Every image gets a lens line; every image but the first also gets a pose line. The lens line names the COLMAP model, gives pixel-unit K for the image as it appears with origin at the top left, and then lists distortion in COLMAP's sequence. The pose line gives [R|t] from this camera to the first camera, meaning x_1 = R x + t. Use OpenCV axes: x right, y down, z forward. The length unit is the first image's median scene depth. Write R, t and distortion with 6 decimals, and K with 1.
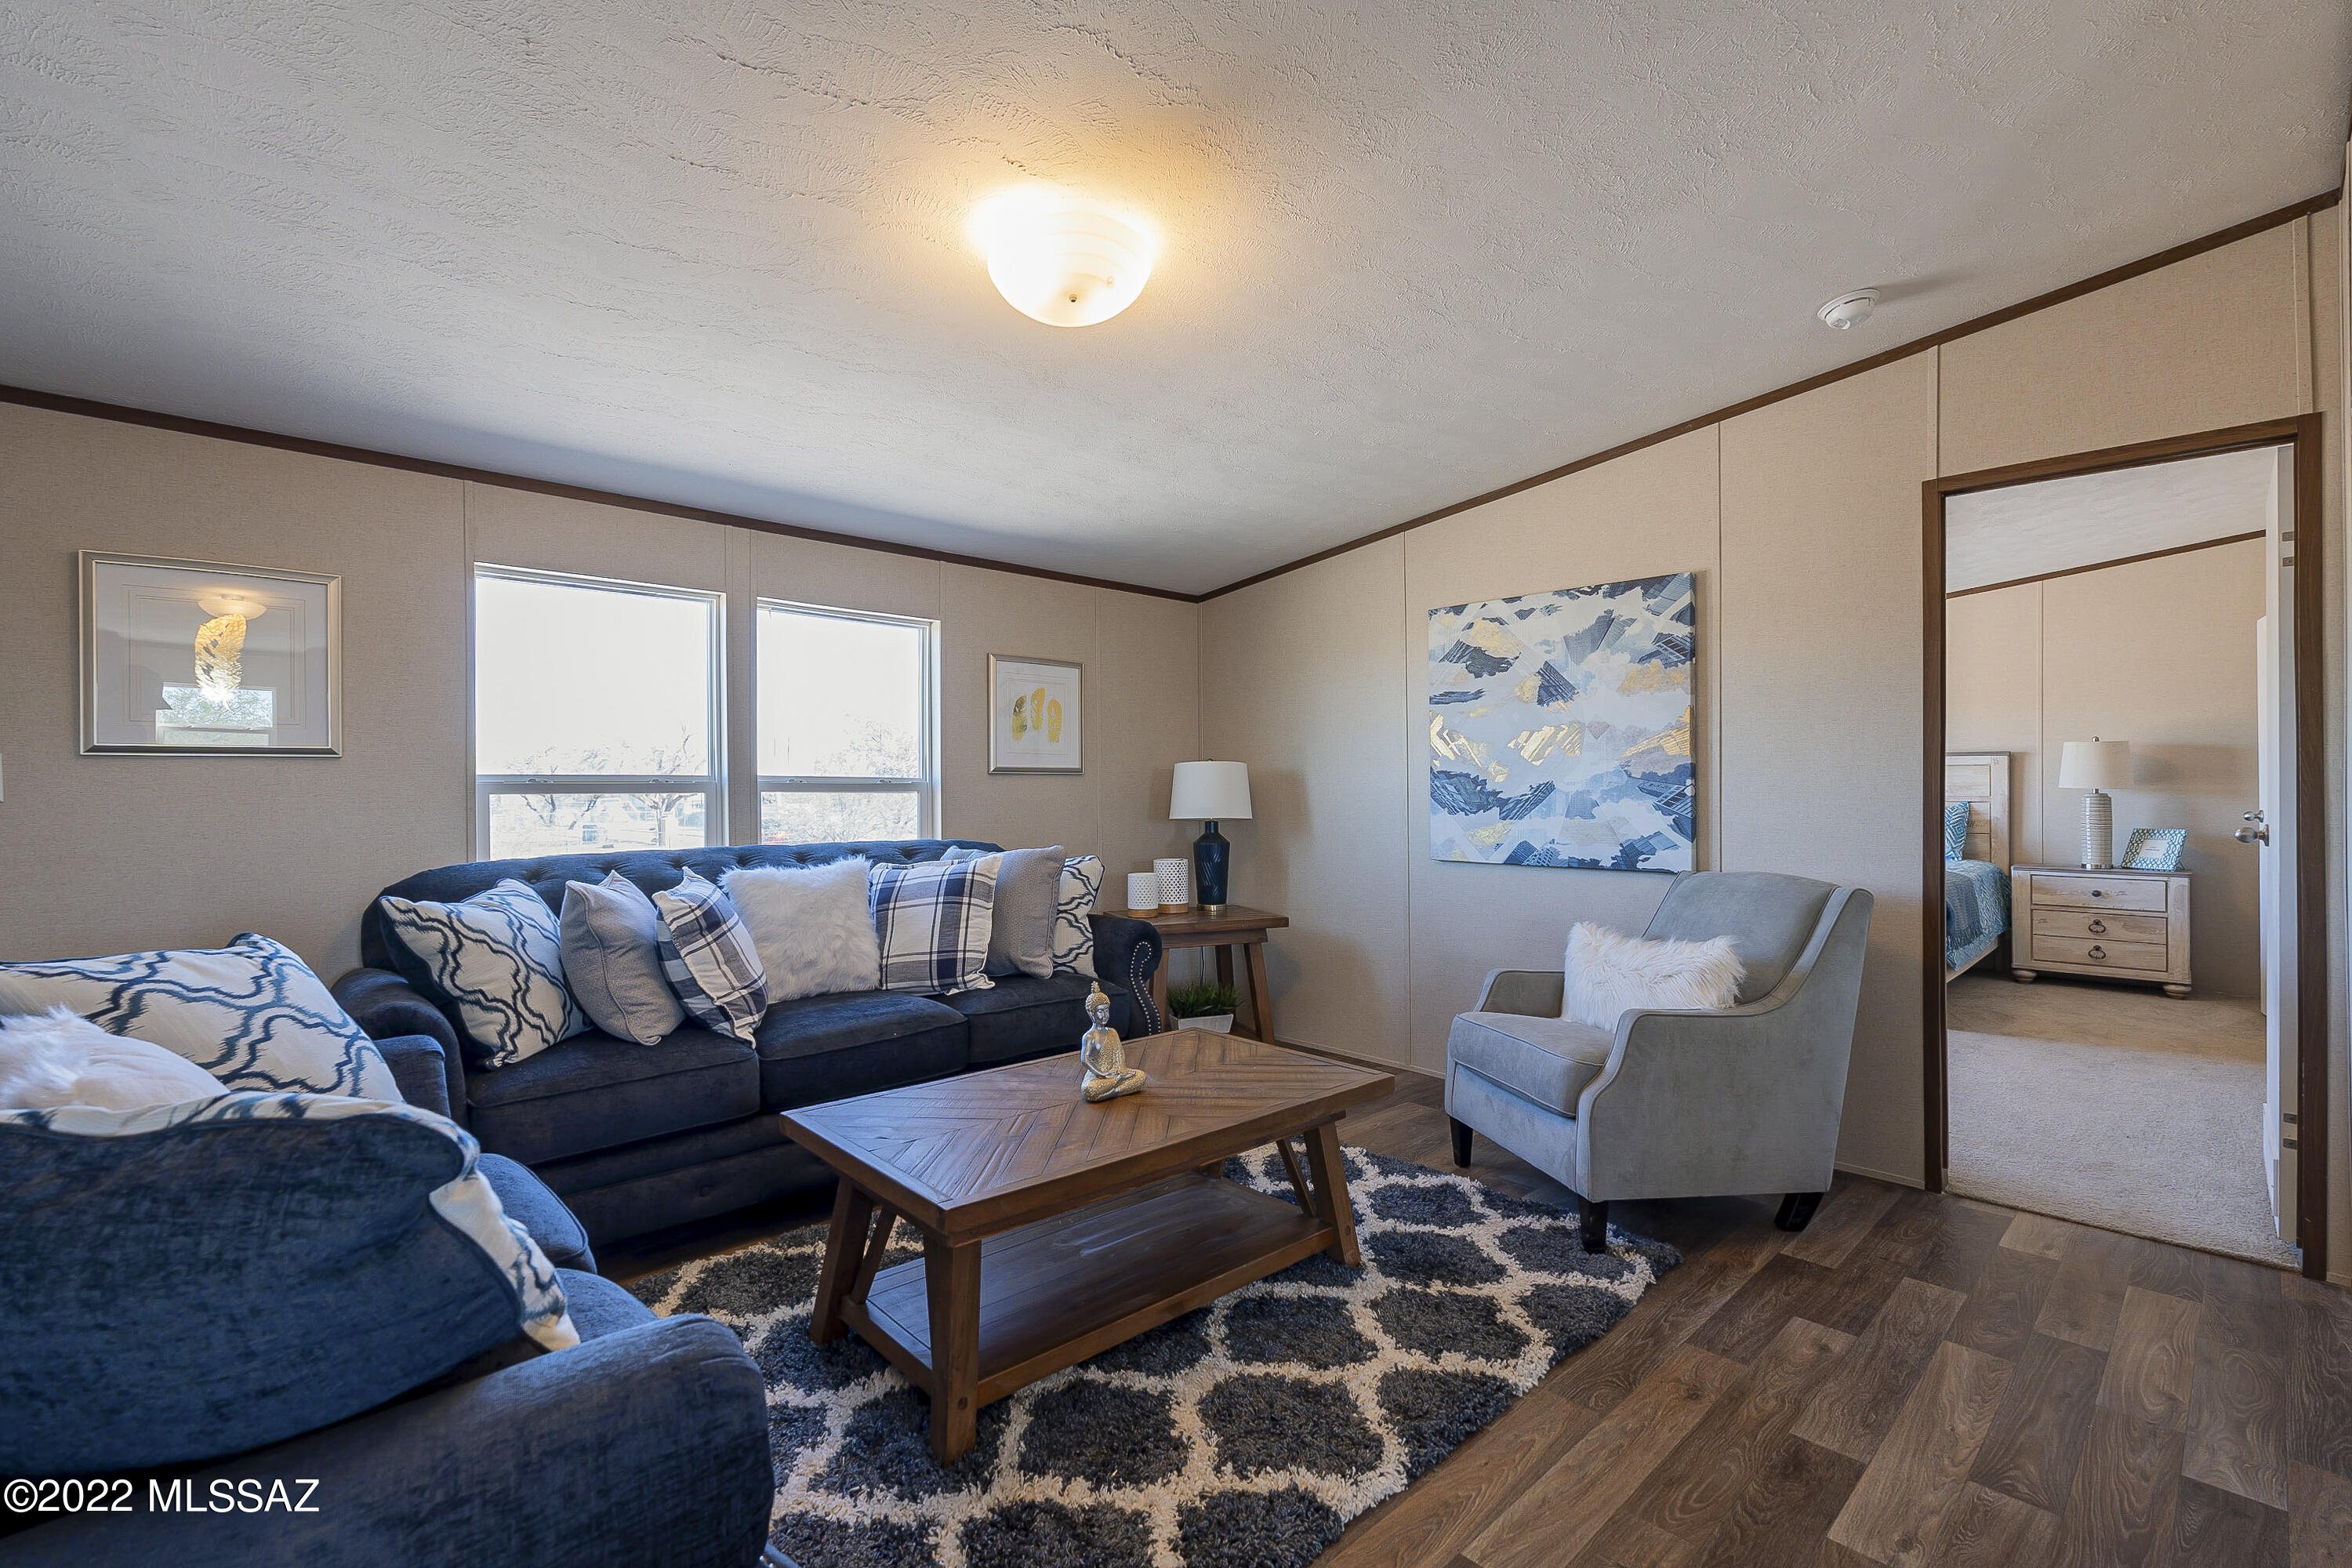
lens RADIAL K [[1033.8, 0, 1170.4], [0, 1033.8, 778.5], [0, 0, 1]] dist [-0.007372, 0.001715]
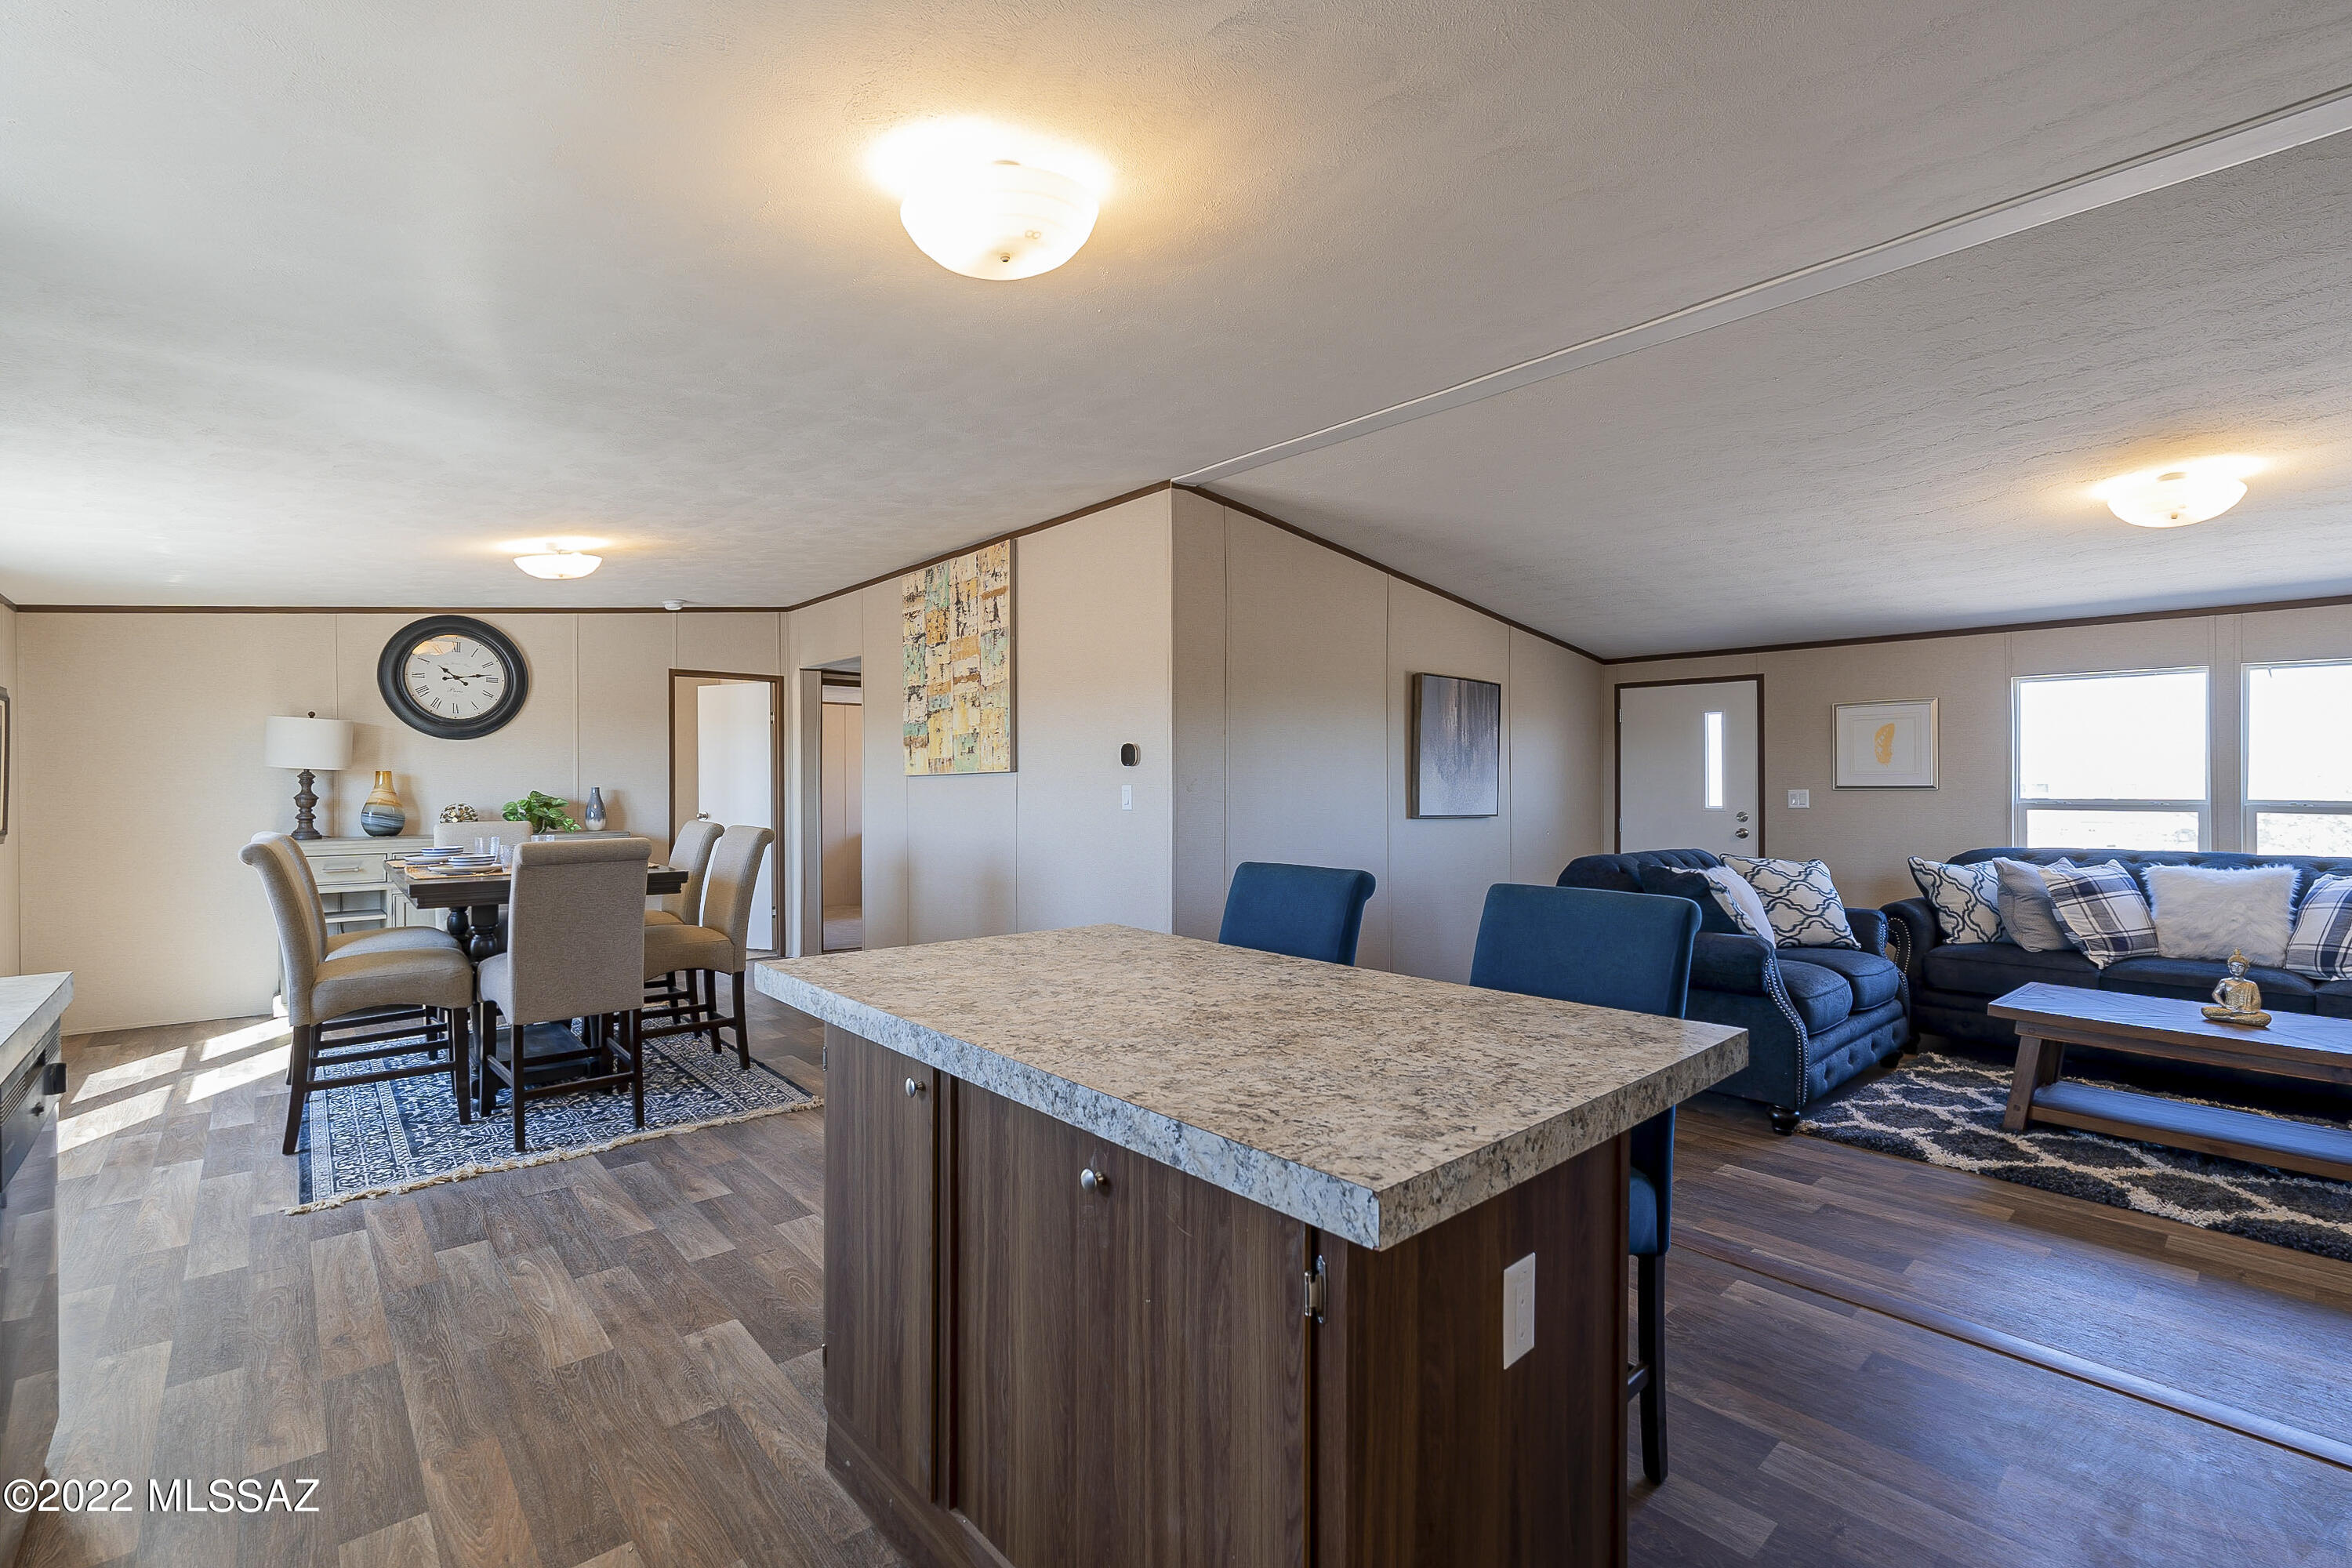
lens RADIAL K [[1033.8, 0, 1176.7], [0, 1033.8, 781.4], [0, 0, 1]] dist [-0.007372, 0.001715]
pose [[-0.024250, -0.003752, -0.999699, 0.953338], [0.003882, 0.999985, -0.003847, -0.027639], [0.999698, -0.003974, -0.024236, -0.322760]]
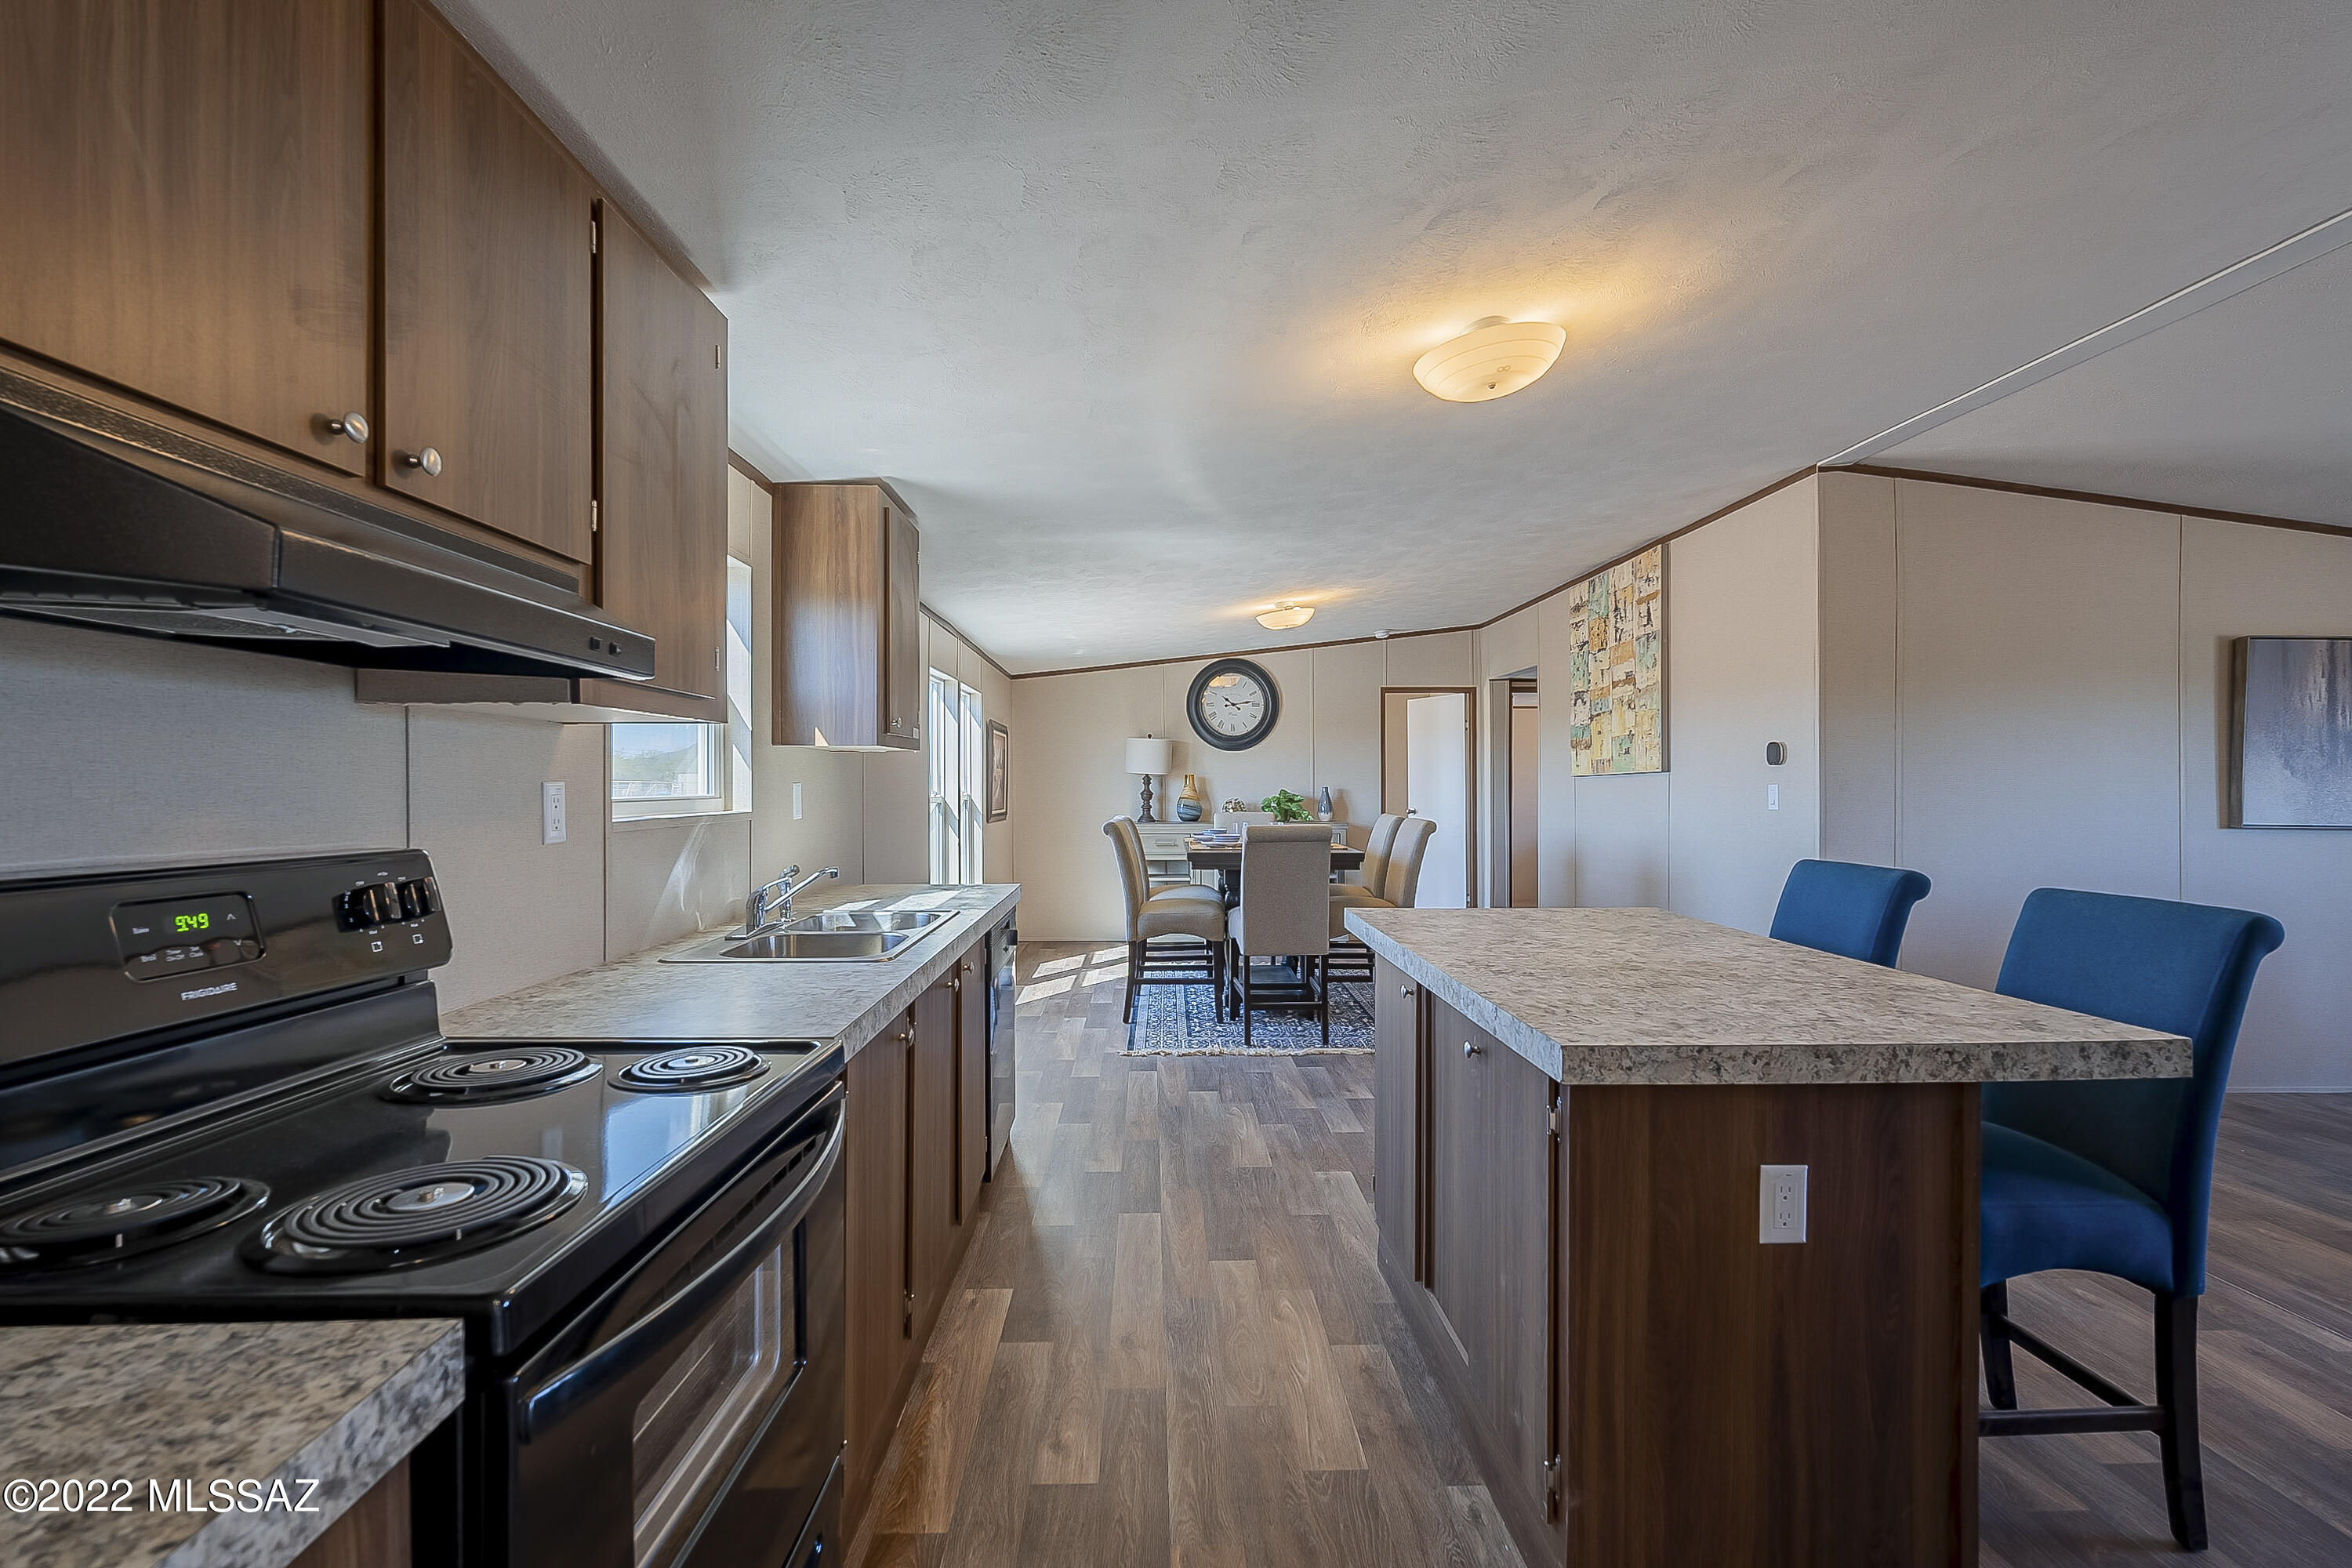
lens RADIAL K [[1033.8, 0, 1165.7], [0, 1033.8, 784.1], [0, 0, 1]] dist [-0.007372, 0.001715]
pose [[-0.667633, -0.001356, -0.744489, 1.089363], [0.002370, 0.999989, -0.003947, -0.025444], [0.744486, -0.004400, -0.667623, -0.130553]]
